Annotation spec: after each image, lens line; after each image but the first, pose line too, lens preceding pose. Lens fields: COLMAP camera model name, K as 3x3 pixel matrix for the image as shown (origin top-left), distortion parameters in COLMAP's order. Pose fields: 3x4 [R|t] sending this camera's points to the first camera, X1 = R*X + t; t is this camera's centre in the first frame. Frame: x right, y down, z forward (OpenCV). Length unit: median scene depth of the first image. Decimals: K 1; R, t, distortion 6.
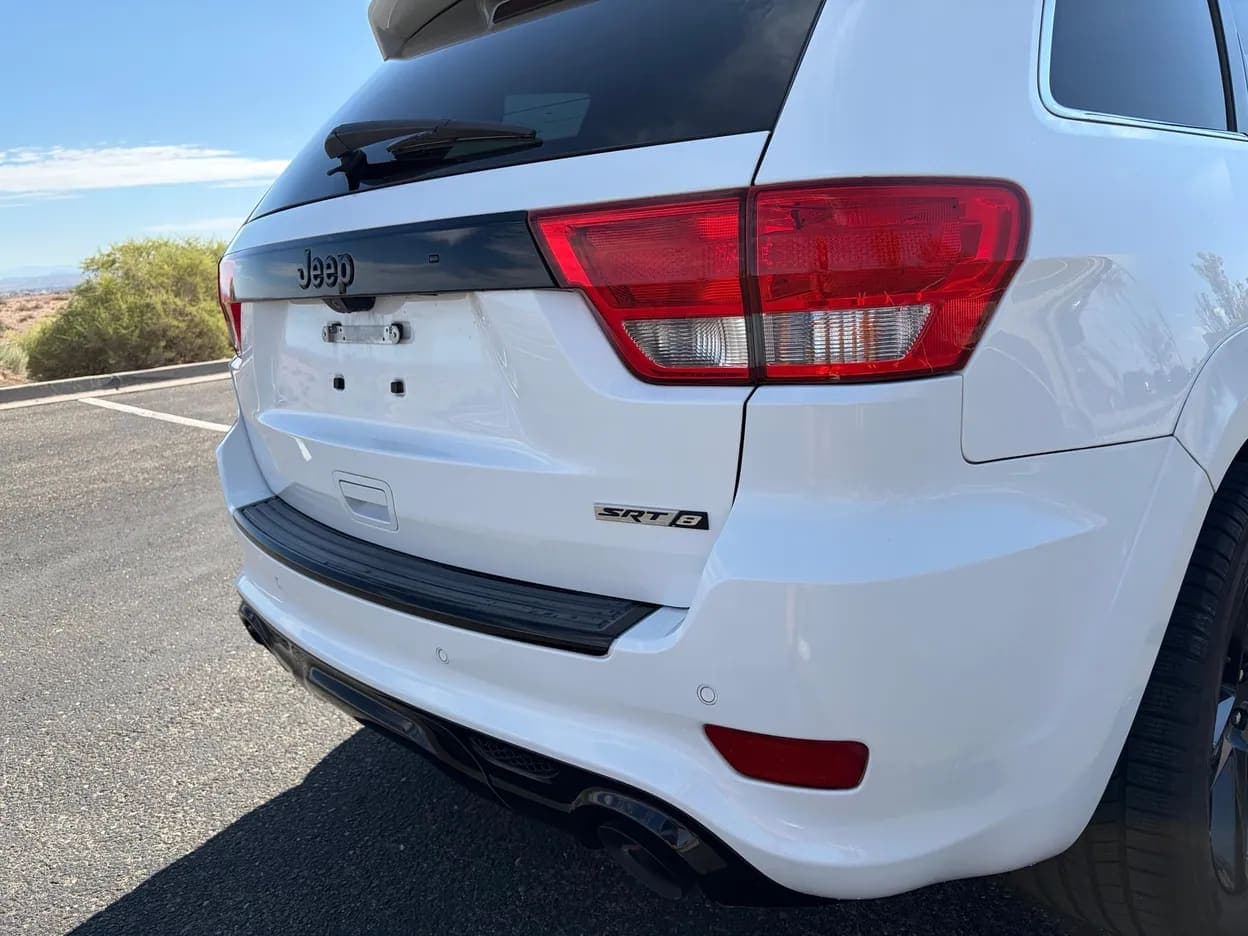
lens RADIAL K [[962.5, 0, 611.5], [0, 962.5, 470.9], [0, 0, 1]] dist [0.049835, -0.004564]
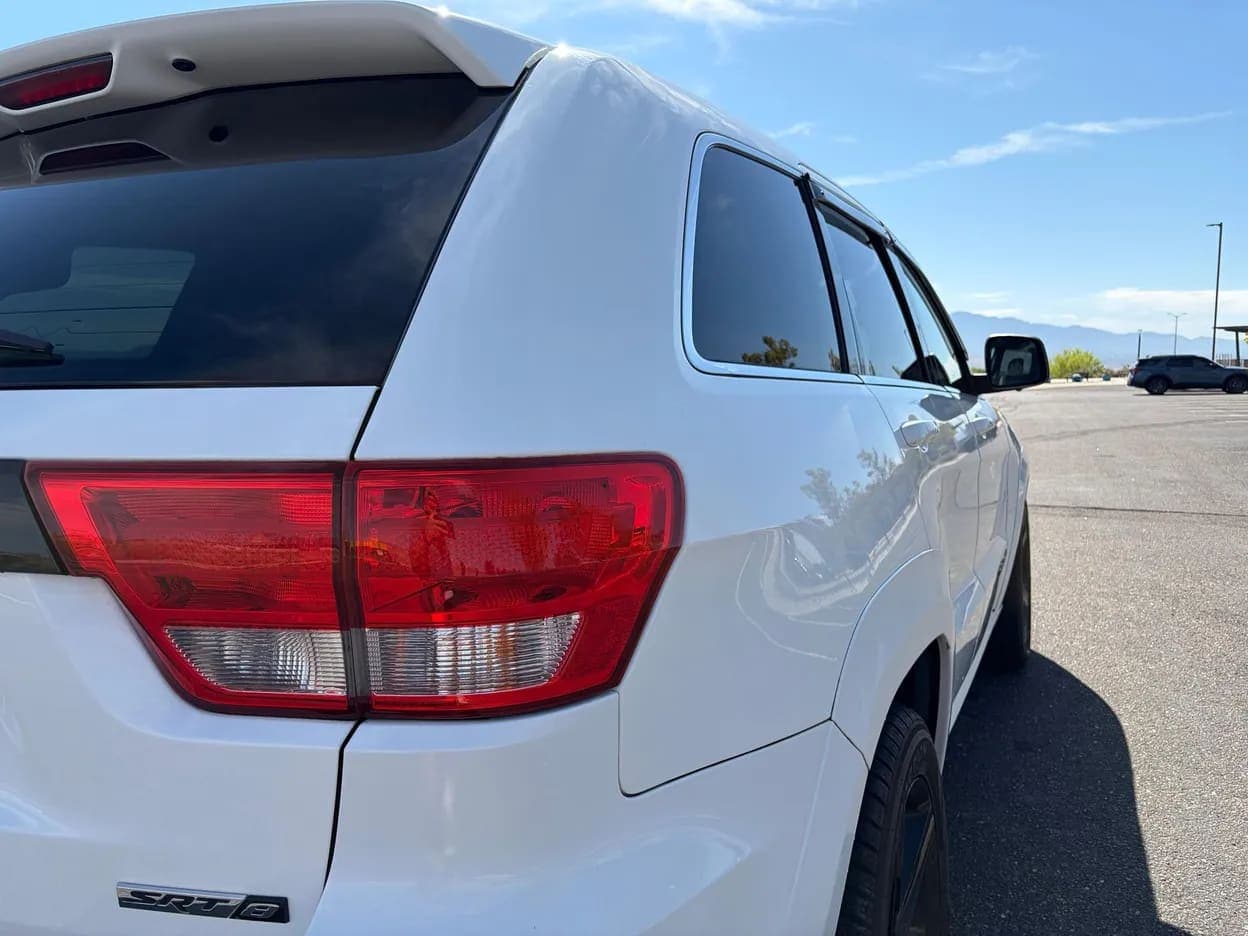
lens RADIAL K [[958.4, 0, 625.7], [0, 958.4, 466.7], [0, 0, 1]] dist [0.025546, -0.002114]
pose [[0.935529, 0.024699, 0.352386, 0.078522], [0.027809, 0.989307, -0.143170, -0.169313], [-0.352155, 0.143739, 0.924839, 0.225730]]
